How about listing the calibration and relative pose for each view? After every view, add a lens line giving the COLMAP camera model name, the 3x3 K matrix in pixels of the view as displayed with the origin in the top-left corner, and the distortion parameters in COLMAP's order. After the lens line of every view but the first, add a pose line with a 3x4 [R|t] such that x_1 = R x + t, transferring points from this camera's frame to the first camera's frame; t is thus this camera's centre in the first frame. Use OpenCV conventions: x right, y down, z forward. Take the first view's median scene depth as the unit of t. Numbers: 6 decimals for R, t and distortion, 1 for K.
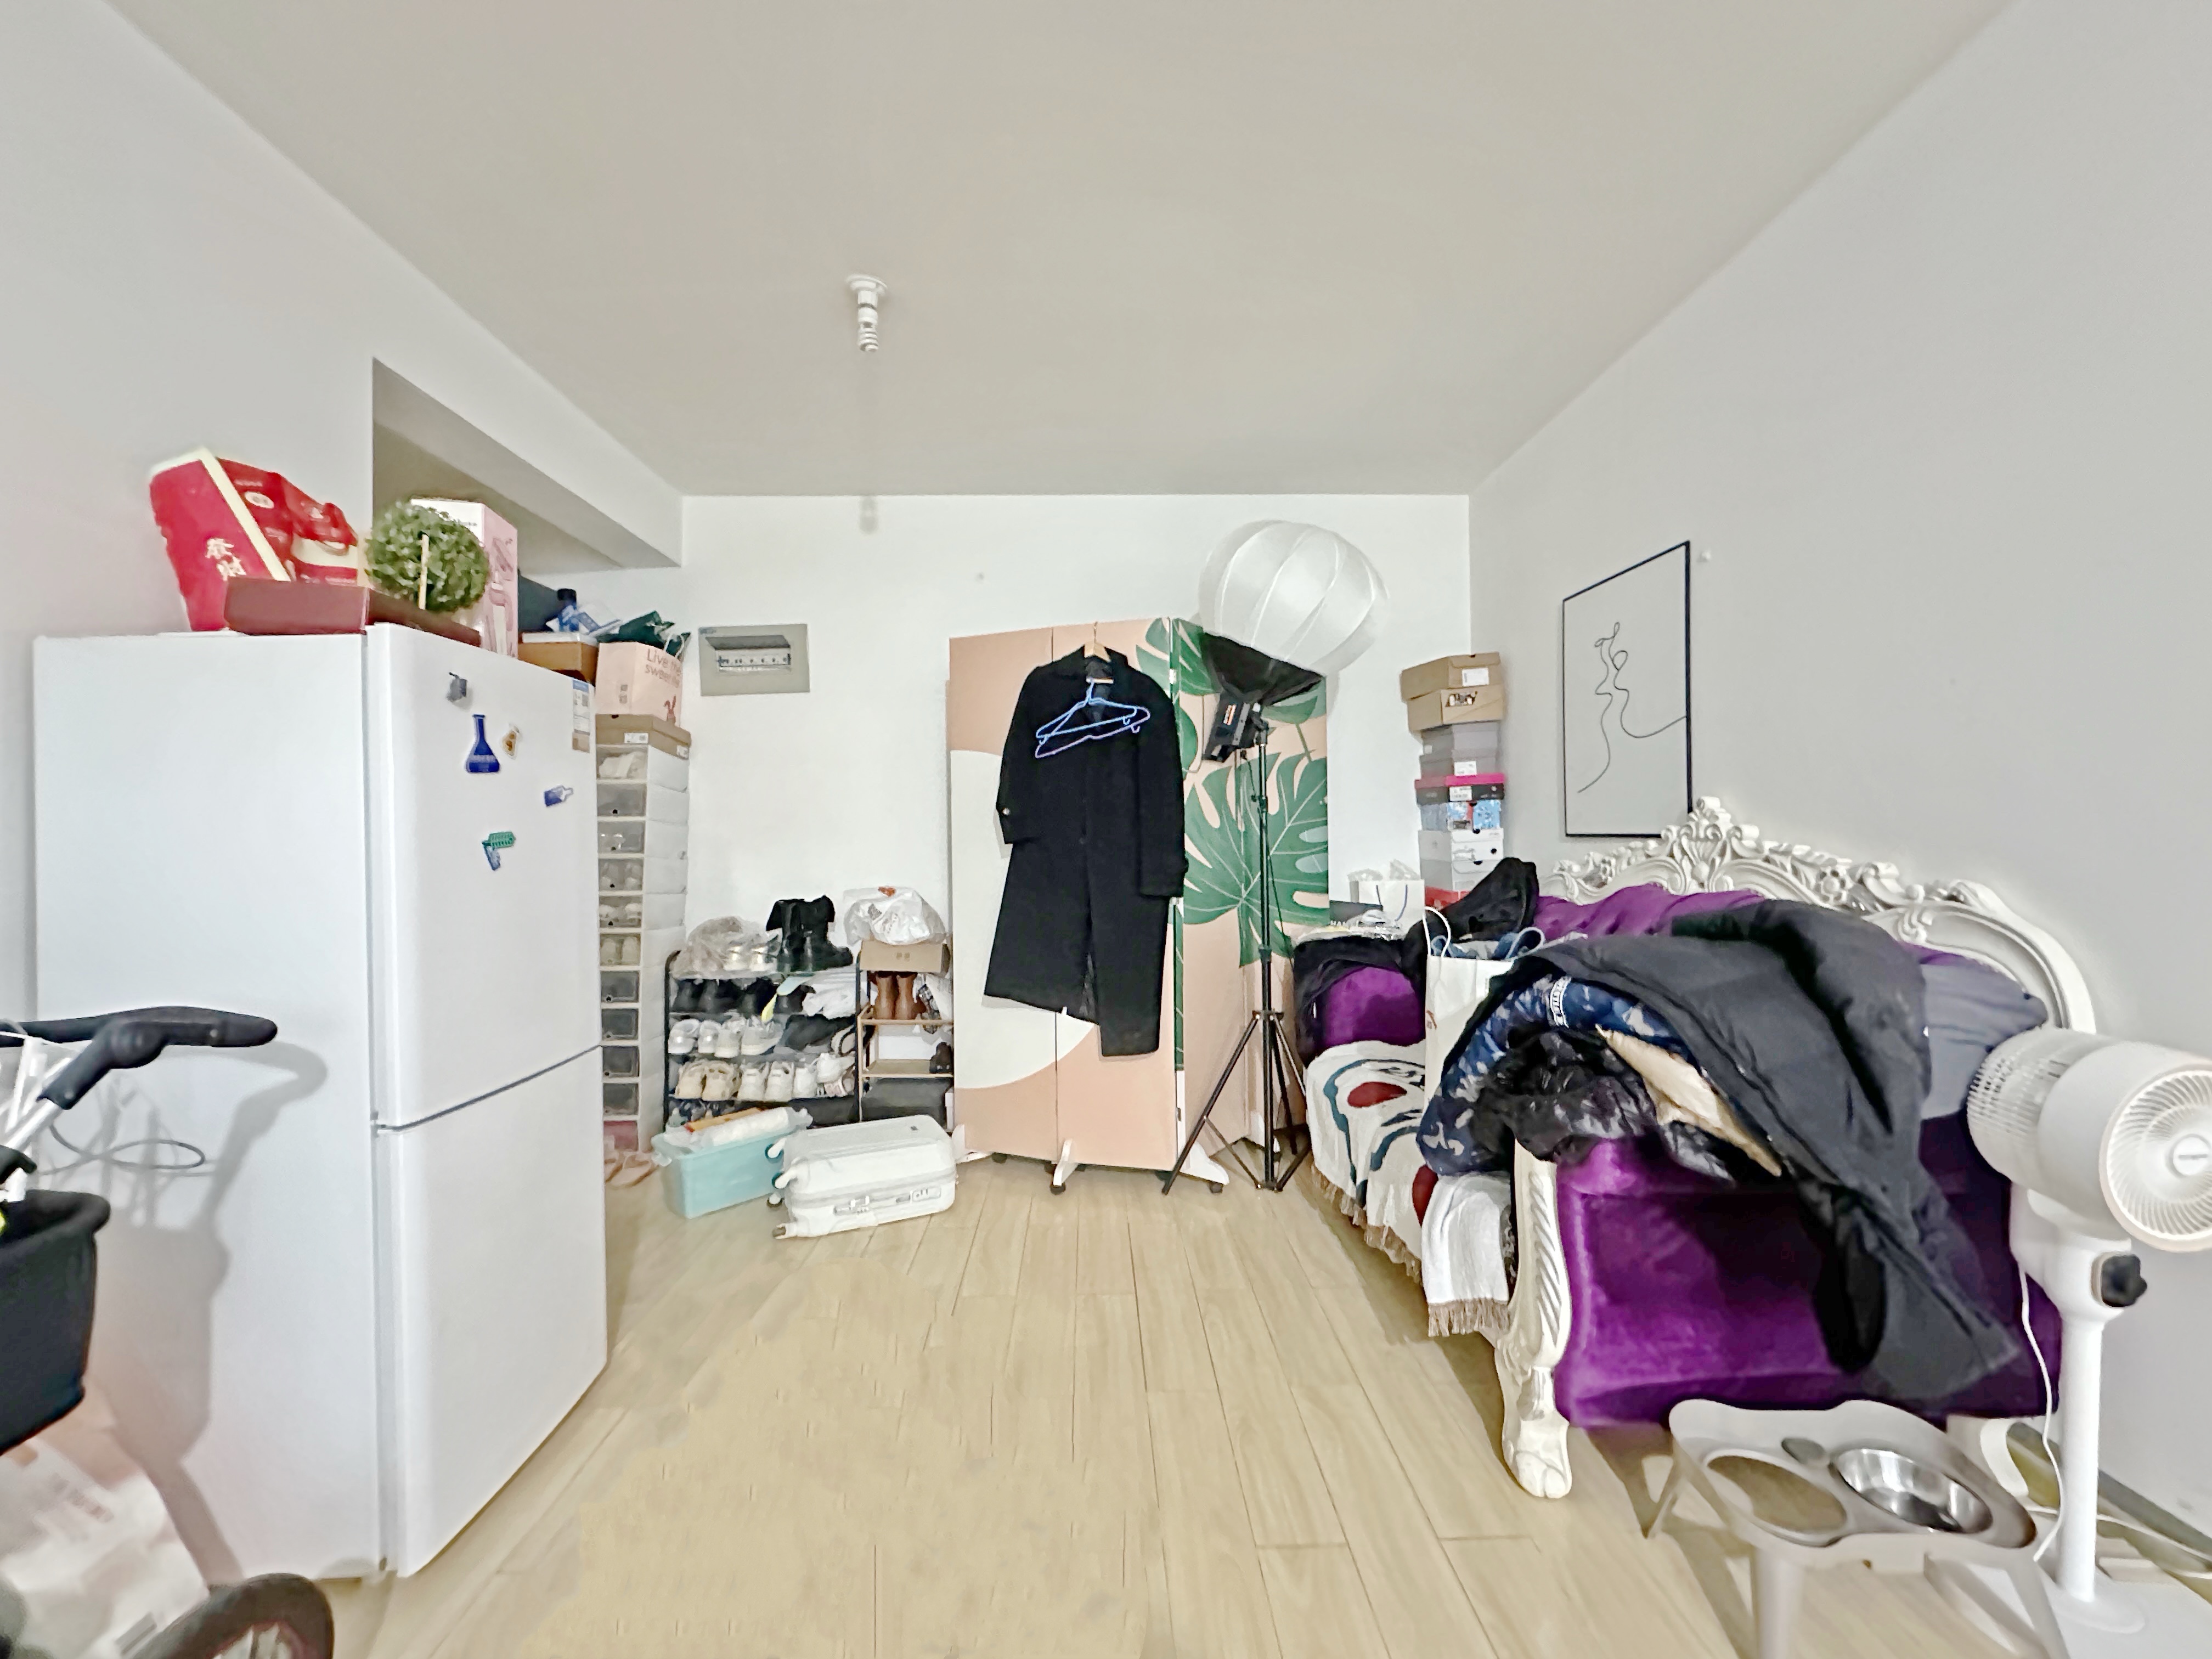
lens RADIAL K [[884.2, 0, 1107.9], [0, 884.2, 834.2], [0, 0, 1]] dist [-0.000464, 0.000284]
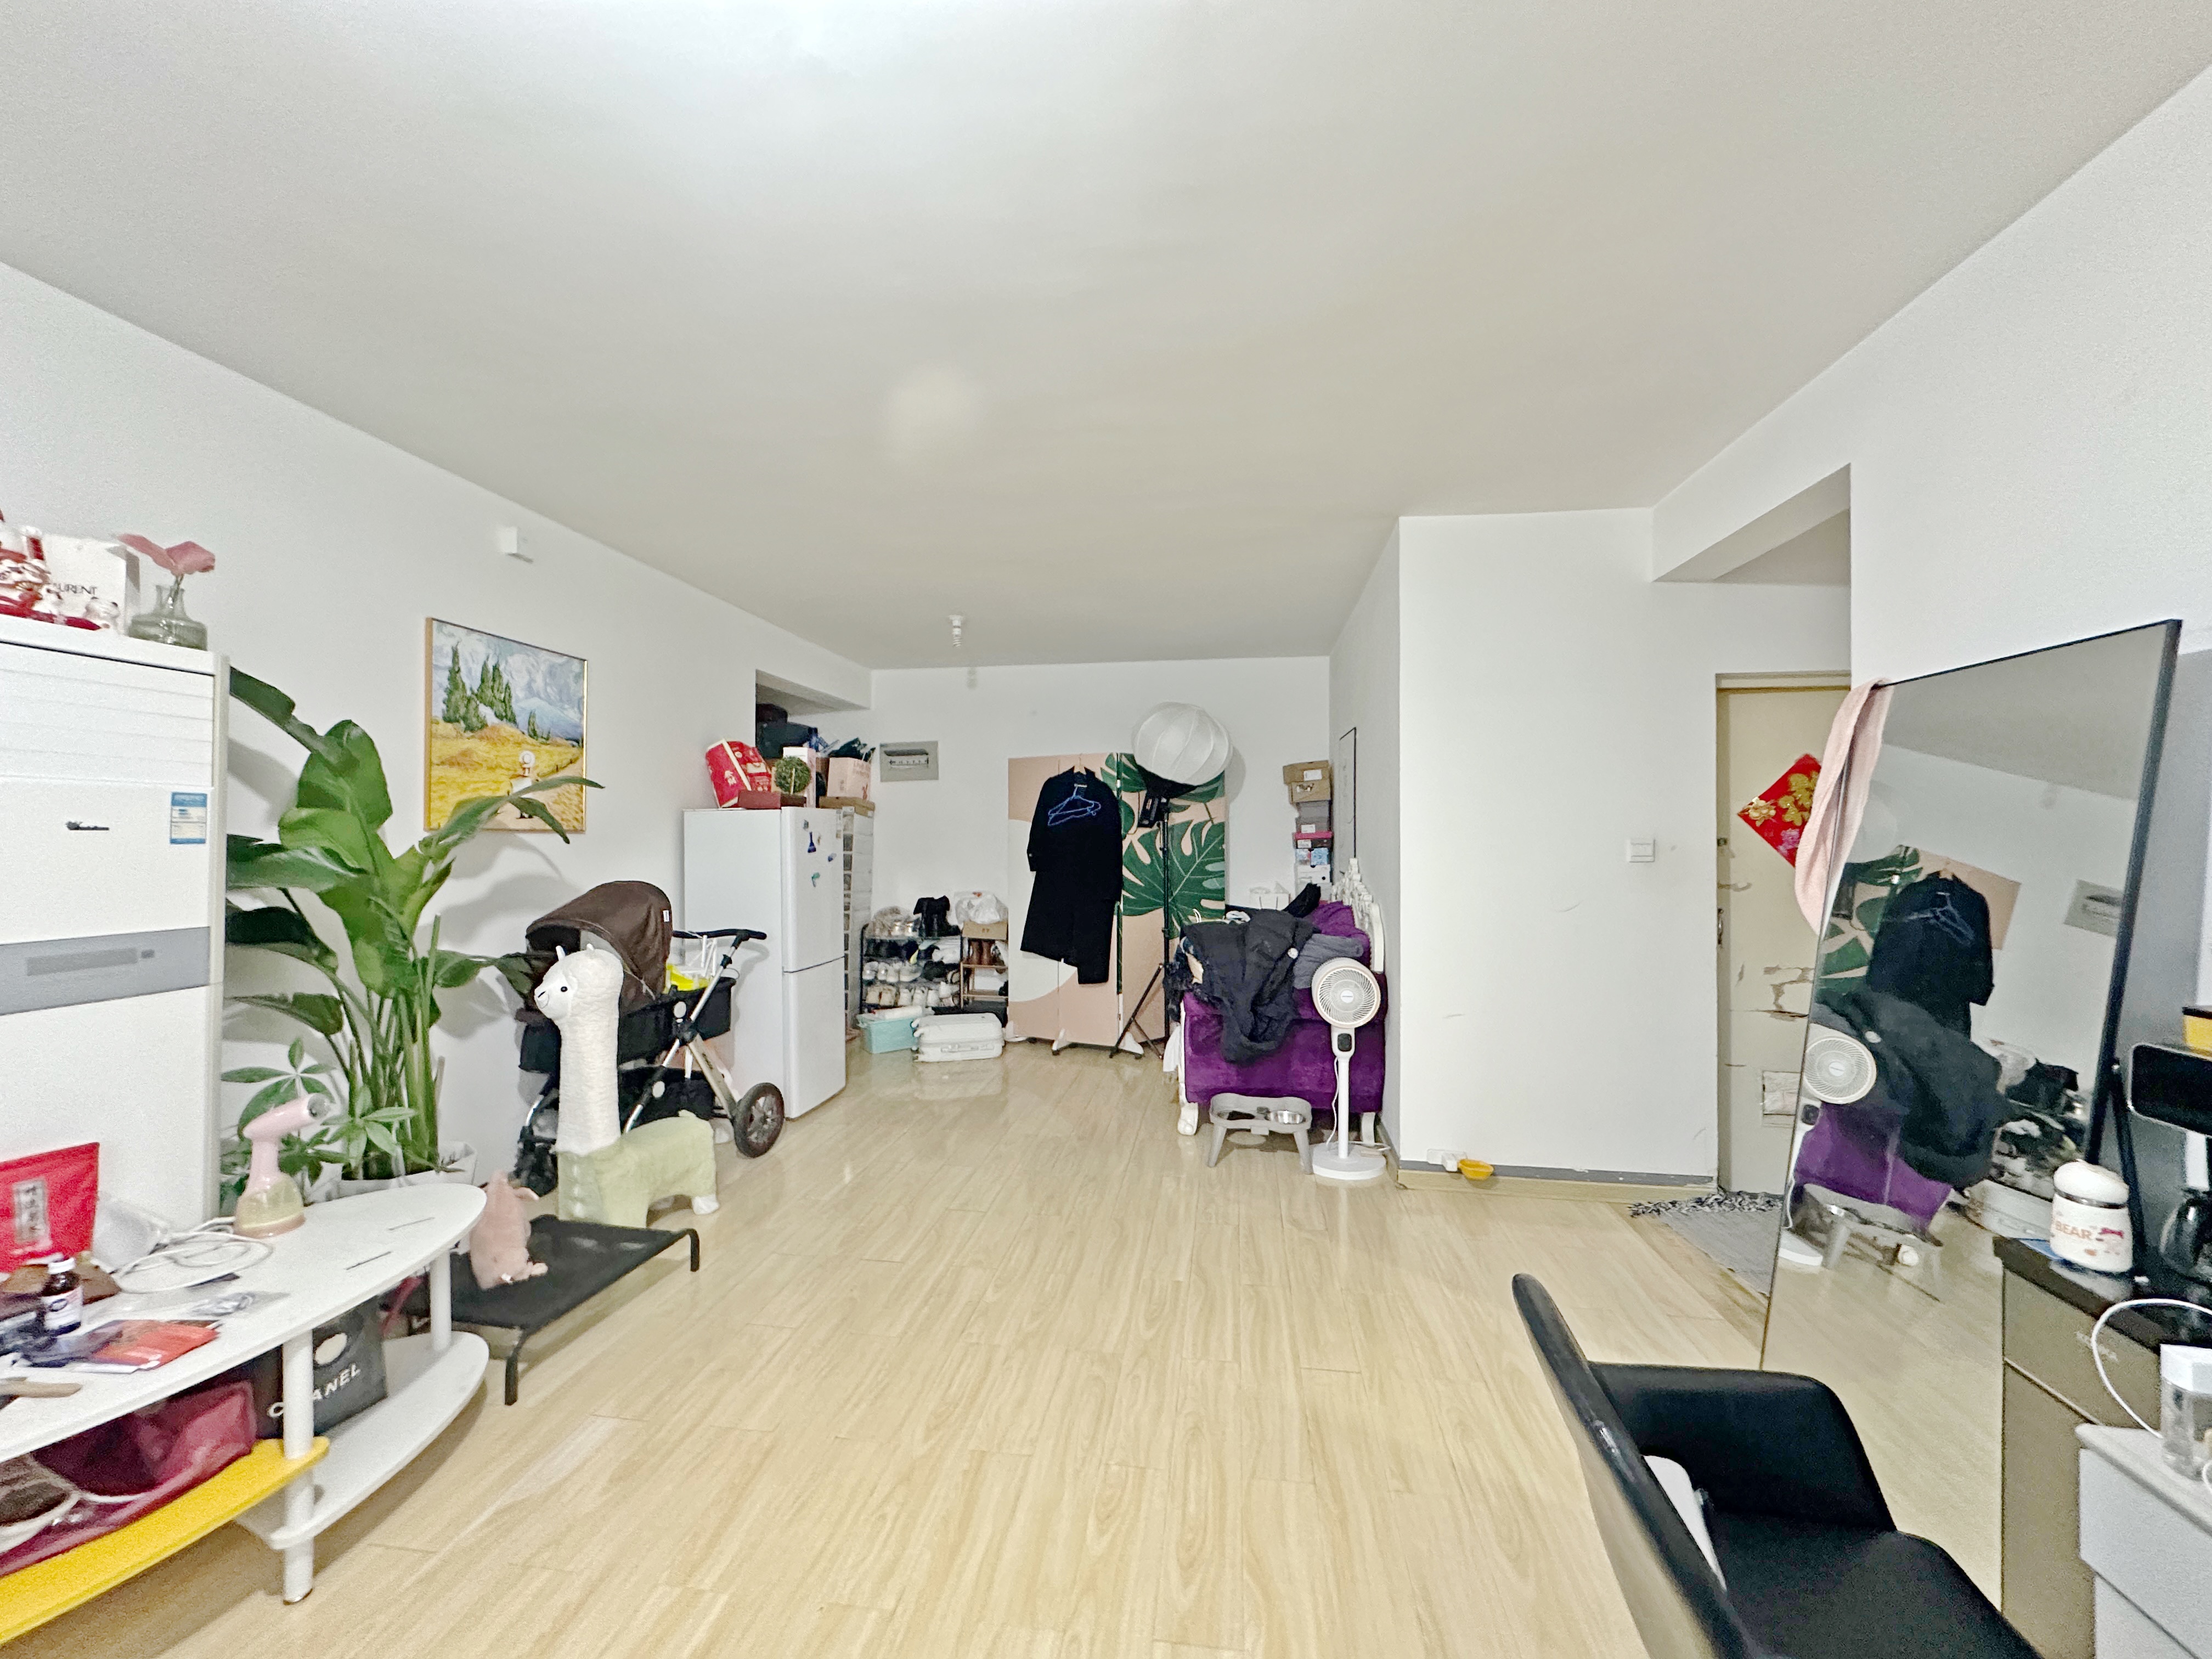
lens RADIAL K [[884.2, 0, 1106.3], [0, 884.2, 830.3], [0, 0, 1]] dist [-0.000464, 0.000284]
pose [[0.985387, 0.009541, -0.170062, 0.342294], [-0.009971, 0.999949, -0.001674, -0.070684], [0.170037, 0.003345, 0.985432, -0.793849]]
